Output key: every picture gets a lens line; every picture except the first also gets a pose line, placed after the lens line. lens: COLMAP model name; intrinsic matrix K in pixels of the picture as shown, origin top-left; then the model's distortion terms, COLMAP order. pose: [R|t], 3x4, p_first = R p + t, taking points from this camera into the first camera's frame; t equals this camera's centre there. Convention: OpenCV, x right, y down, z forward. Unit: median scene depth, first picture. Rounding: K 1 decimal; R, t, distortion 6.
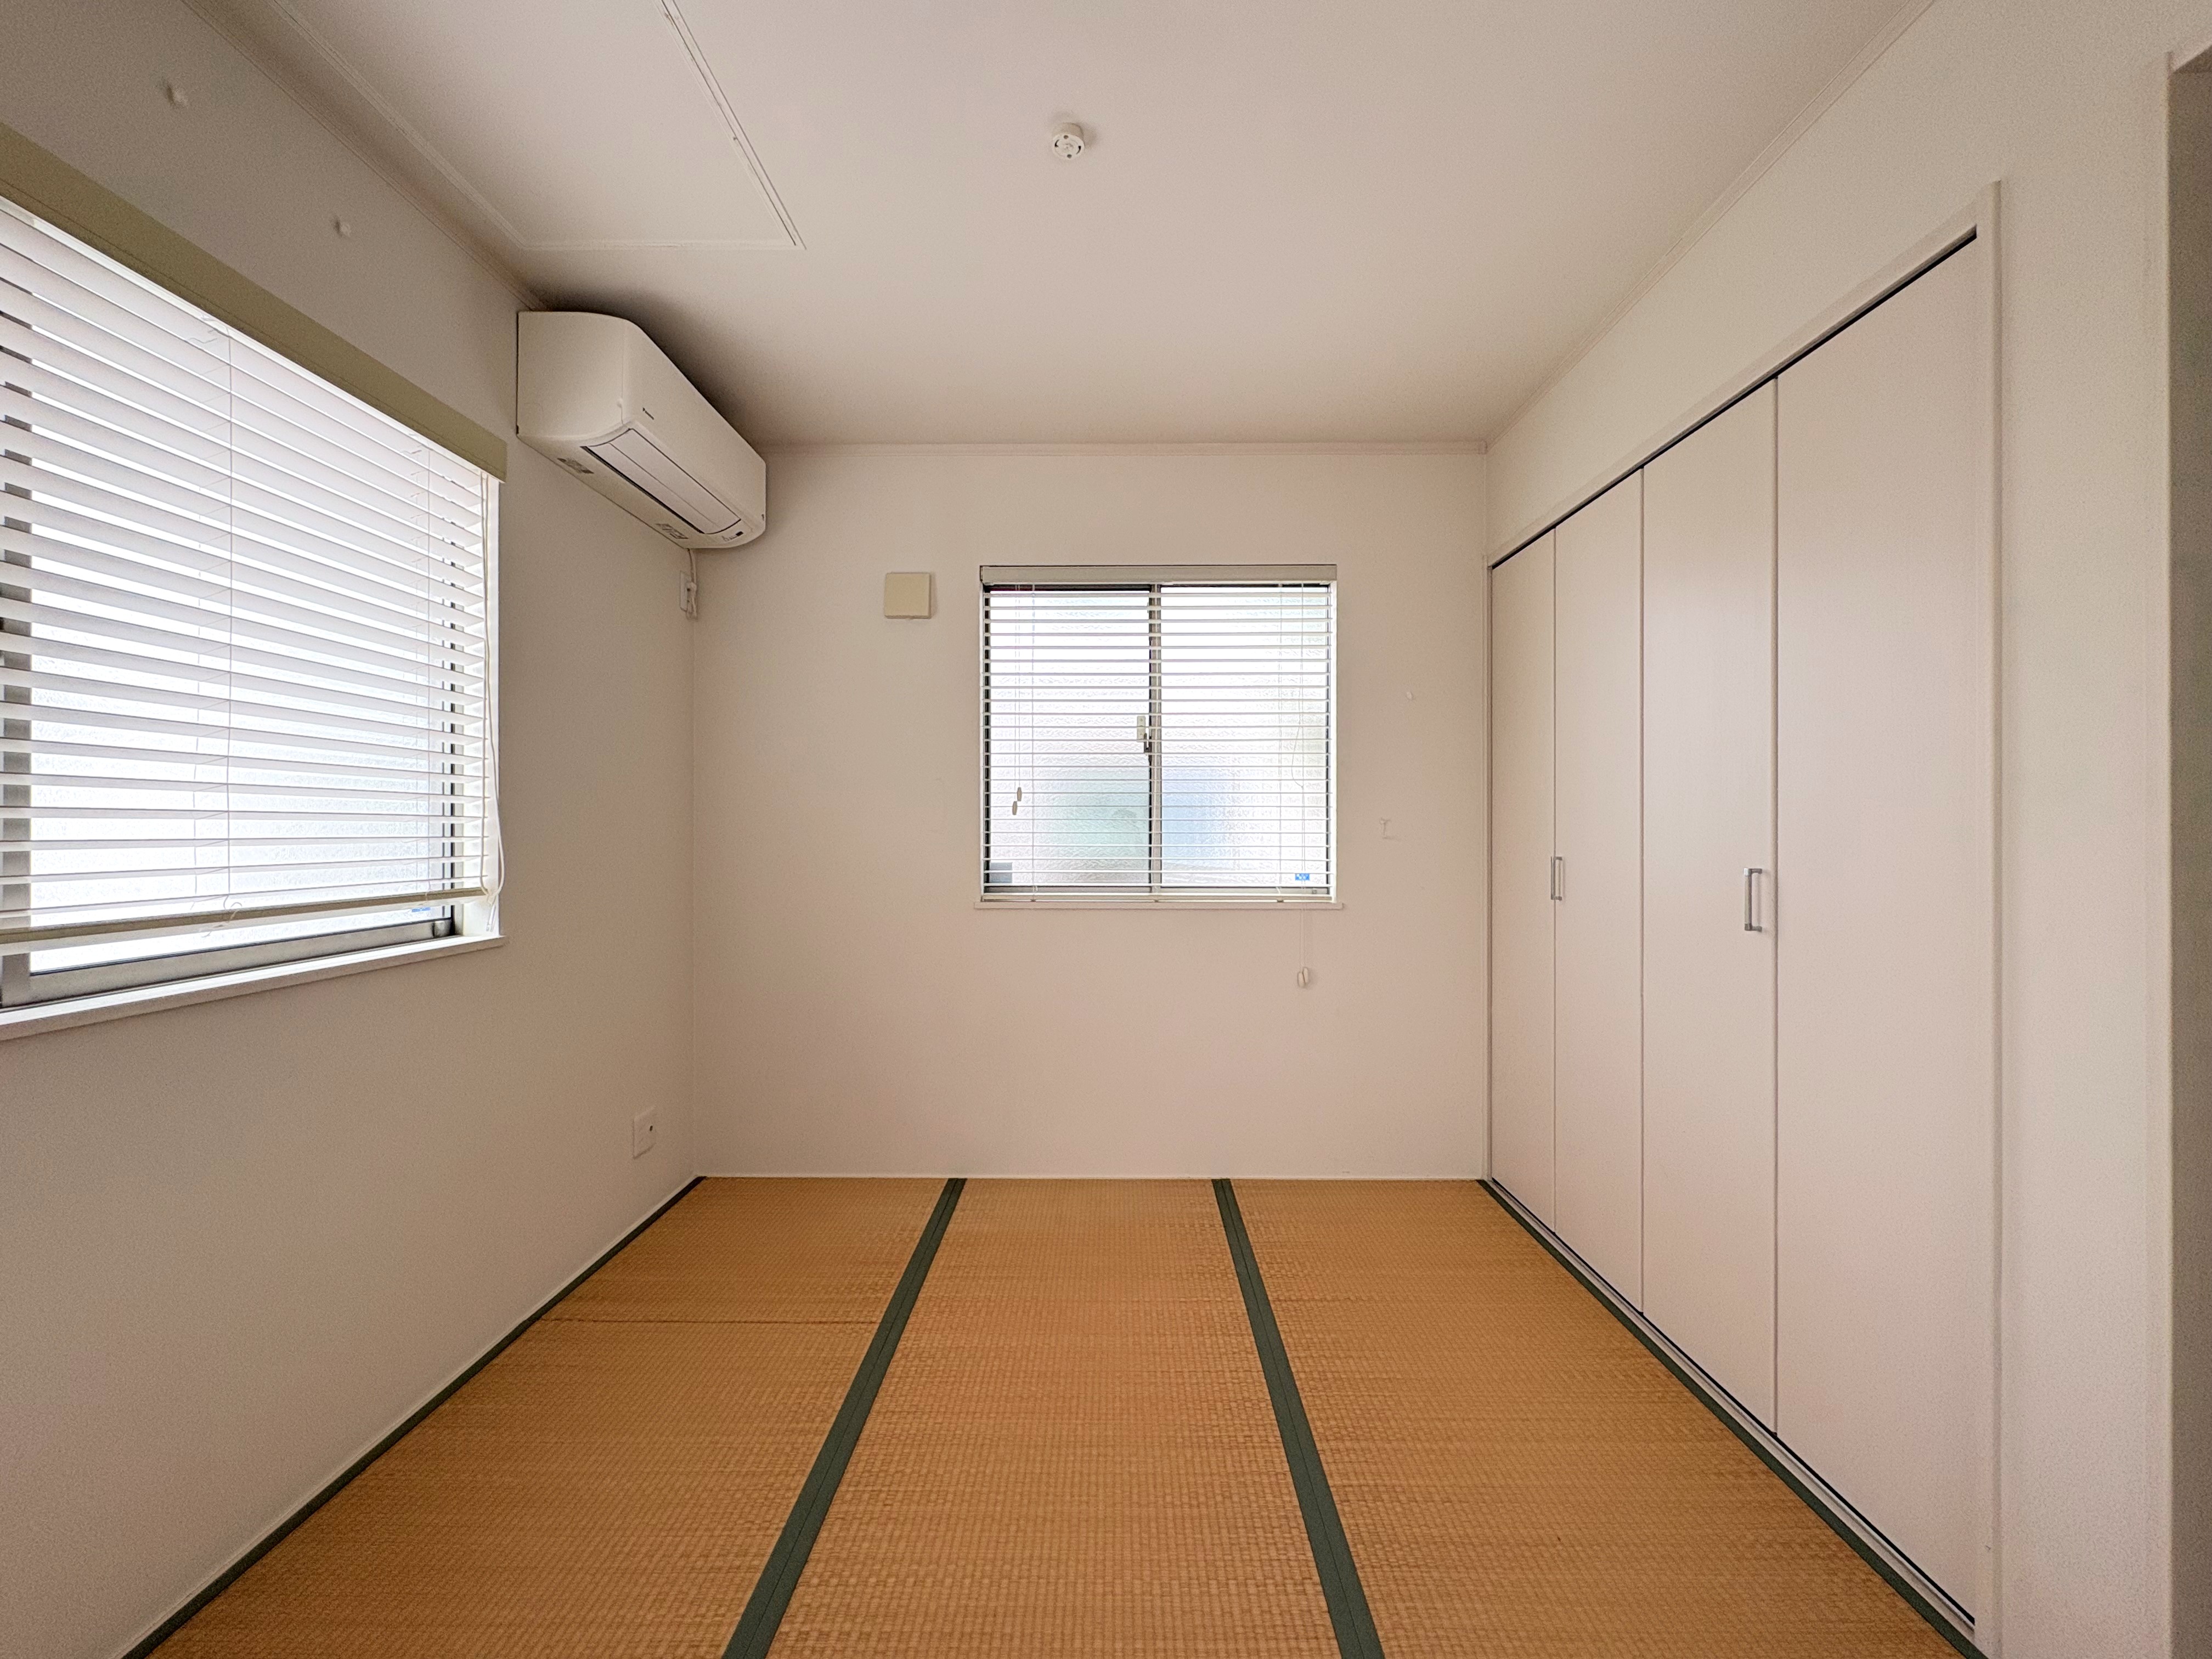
lens RADIAL K [[880.9, 0, 1106.9], [0, 880.9, 827.6], [0, 0, 1]] dist [0.001867, -0.000569]
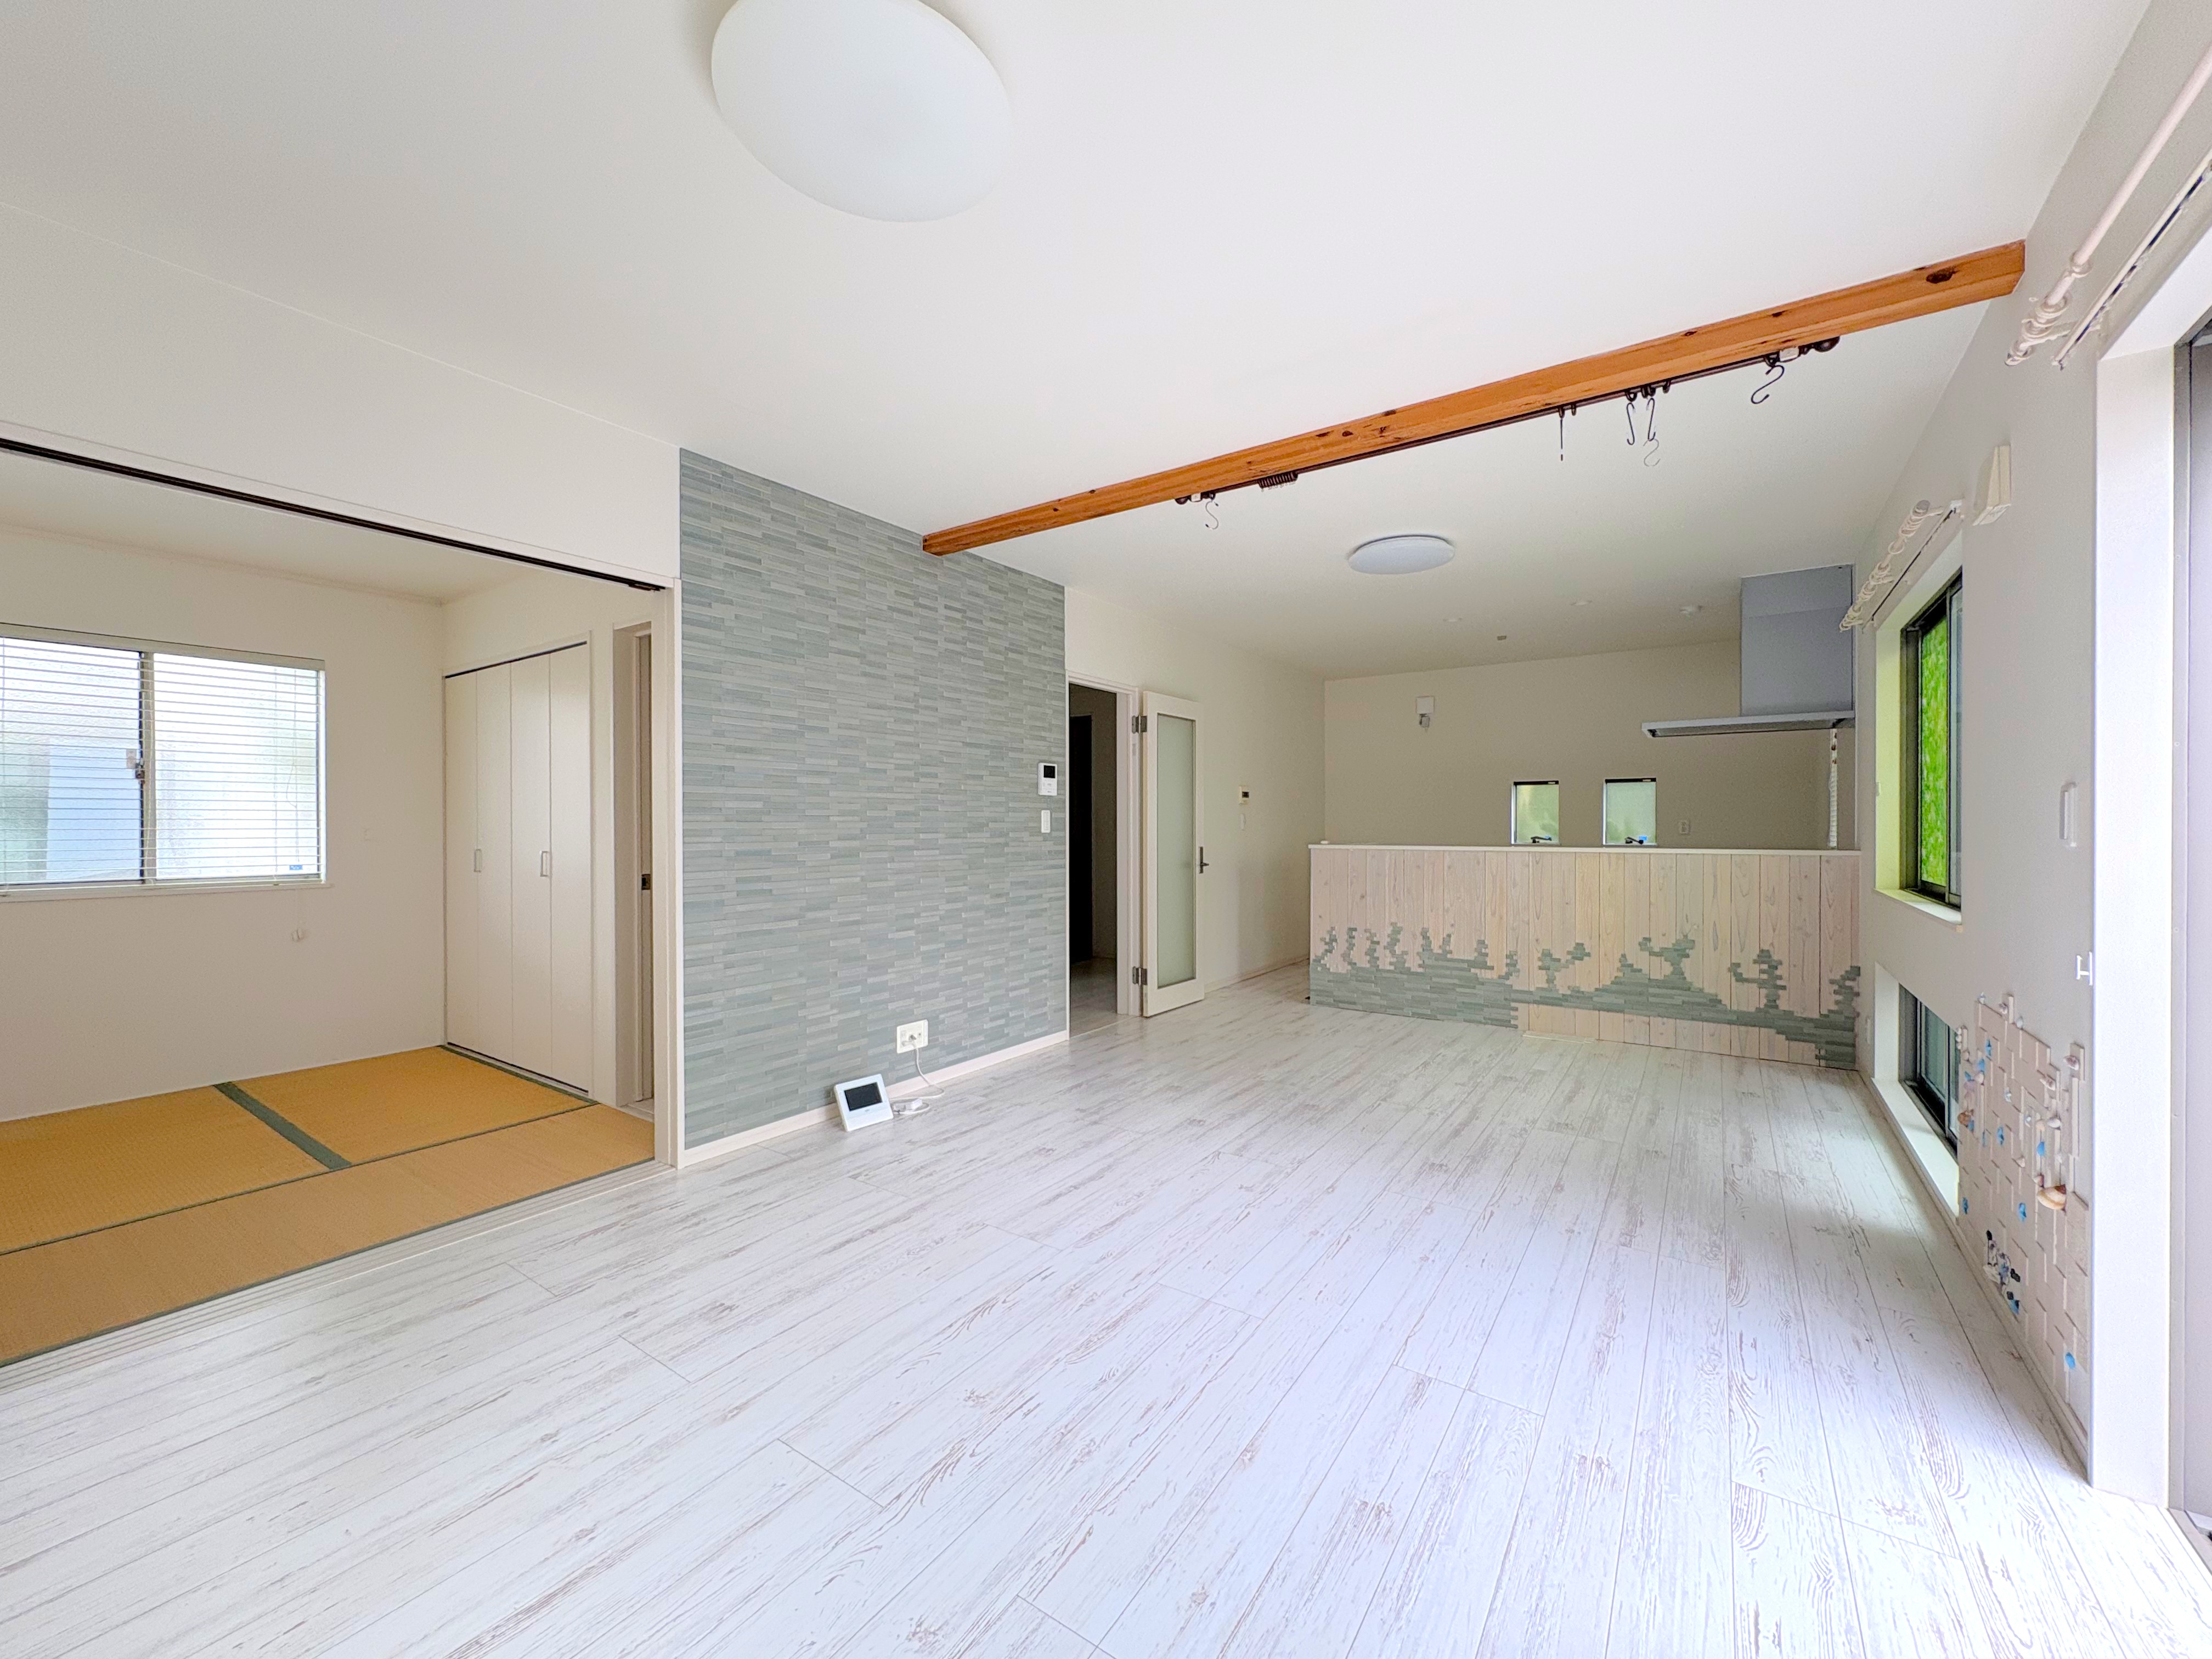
lens RADIAL K [[880.9, 0, 1105.2], [0, 880.9, 829.9], [0, 0, 1]] dist [0.001867, -0.000569]
pose [[0.564818, -0.007389, 0.825183, -0.232388], [0.000228, 0.999961, 0.008798, -0.019936], [-0.825216, -0.004781, 0.564798, -0.959272]]
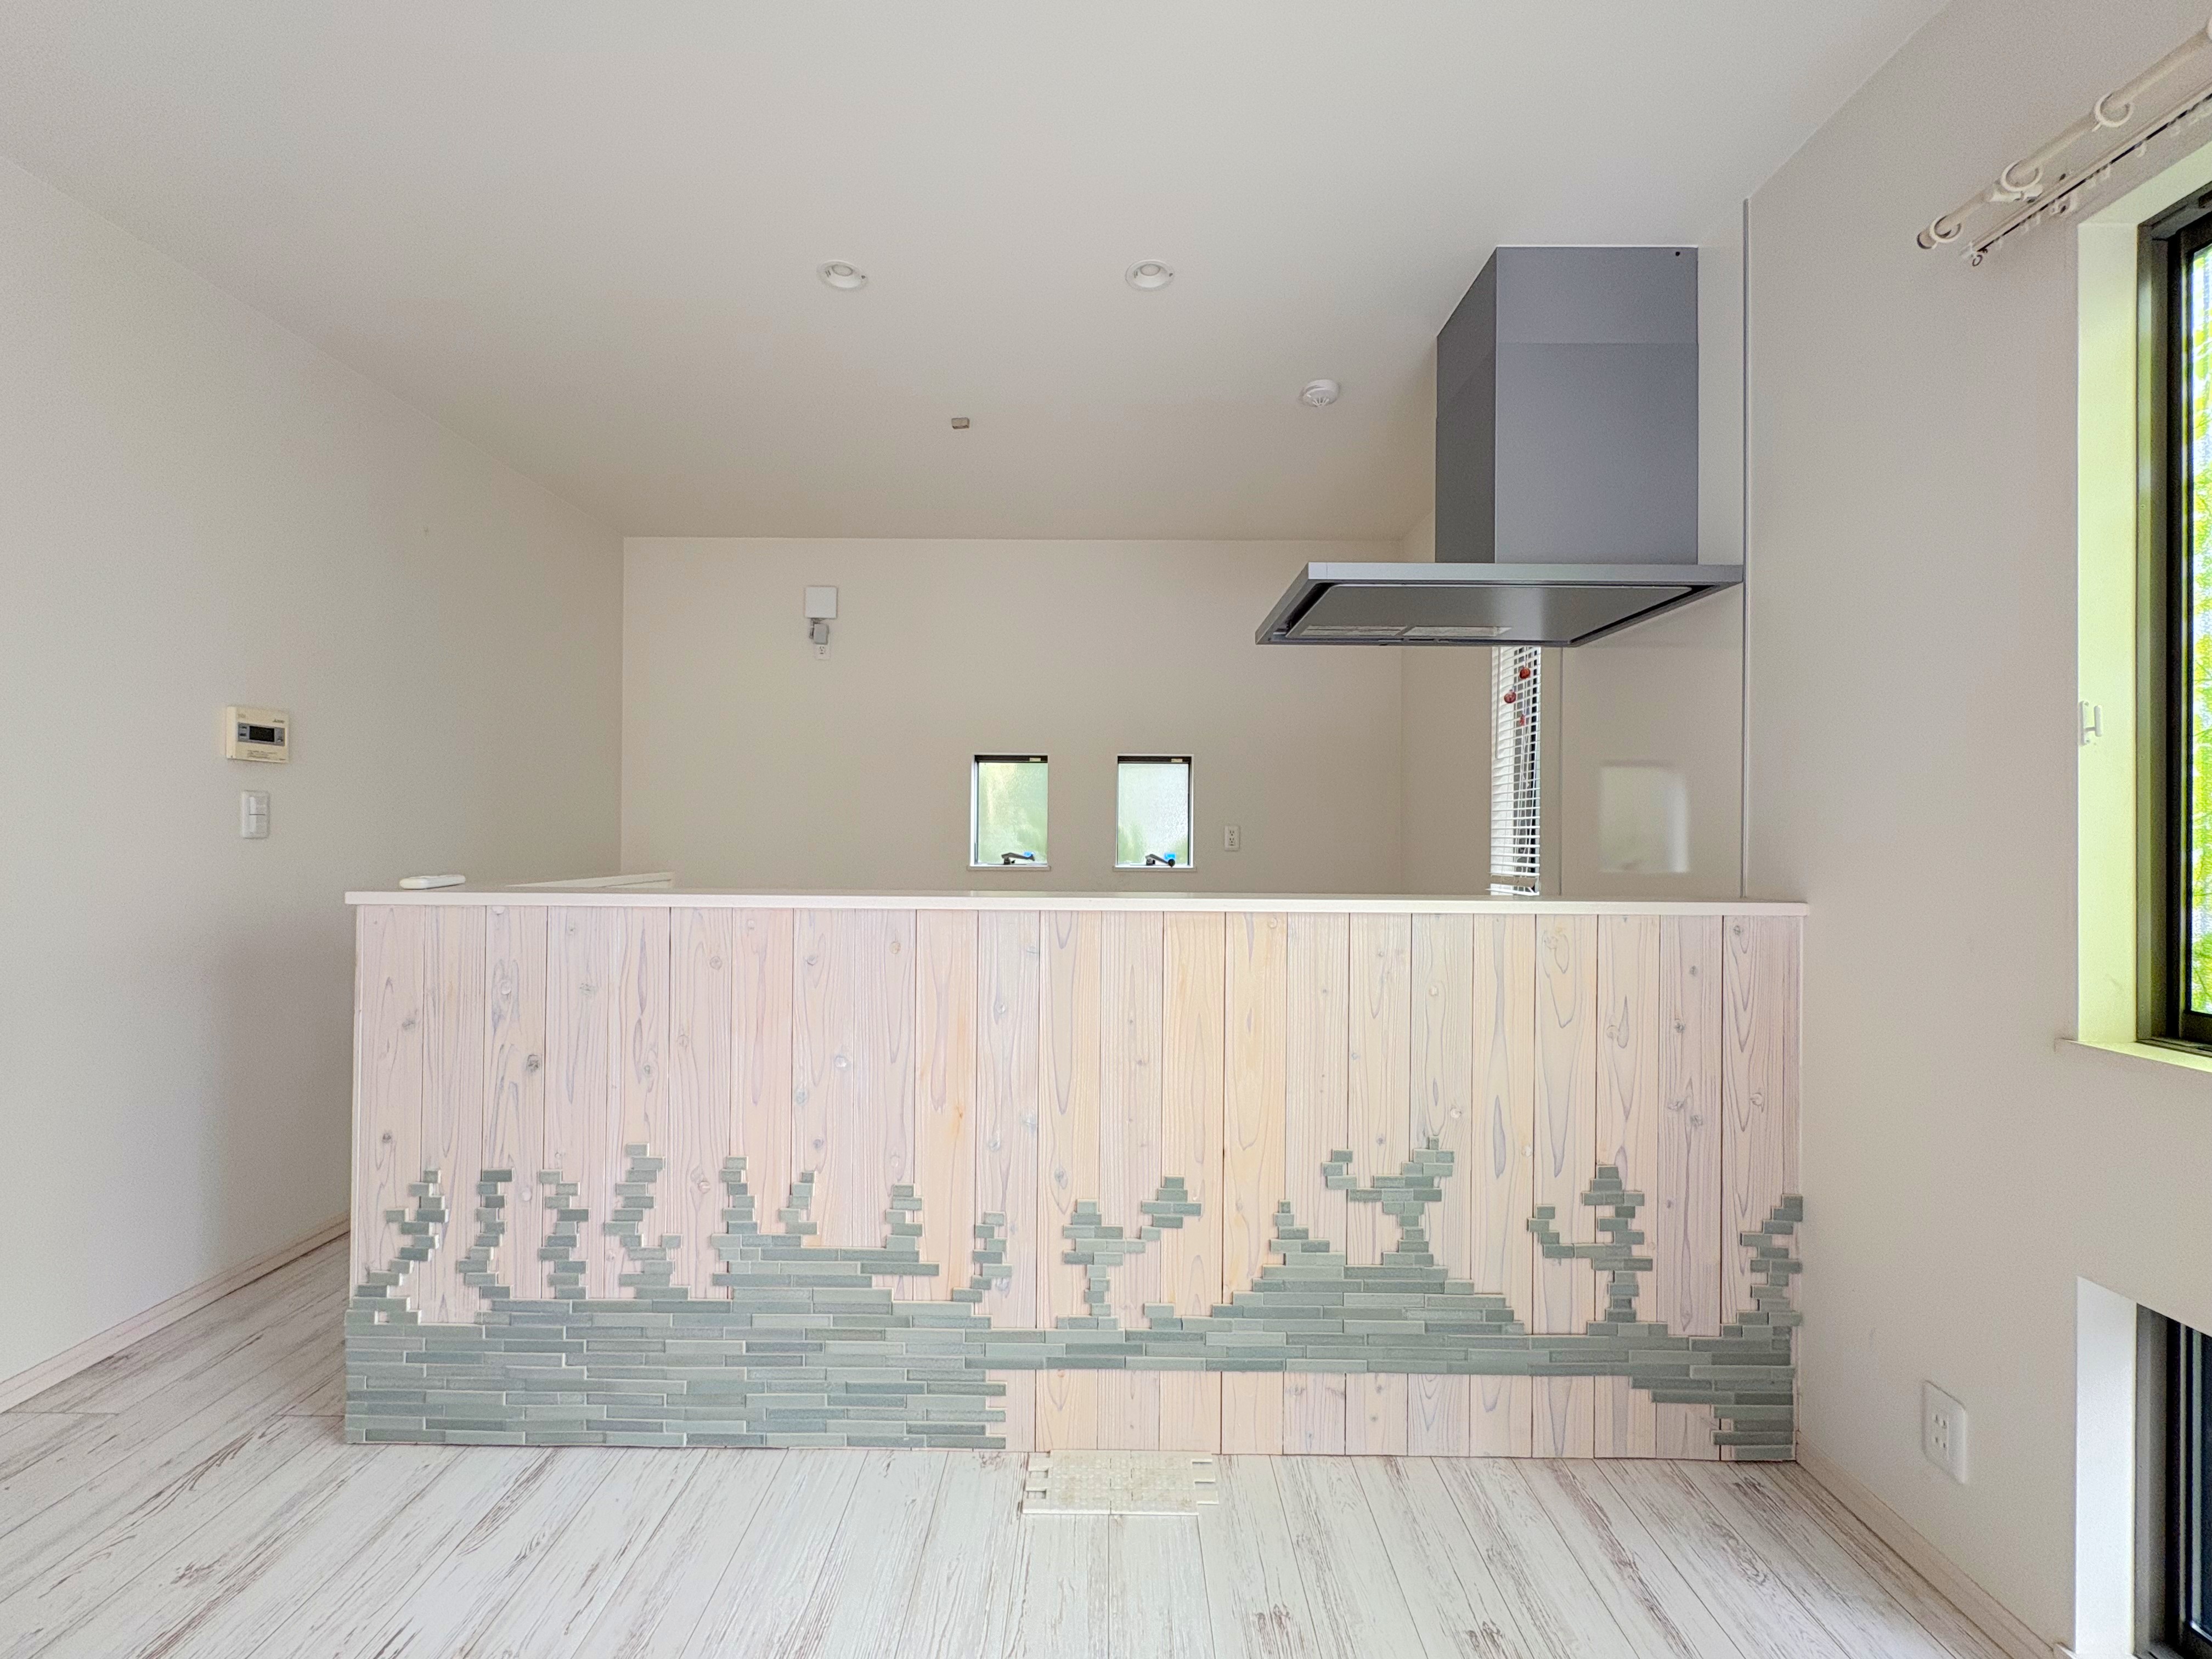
lens RADIAL K [[880.9, 0, 1104.3], [0, 880.9, 831.5], [0, 0, 1]] dist [0.001867, -0.000569]
pose [[0.000258, 0.002096, 0.999998, 1.086403], [-0.011779, 0.999928, -0.002093, -0.012344], [-0.999931, -0.011778, 0.000283, -0.711478]]
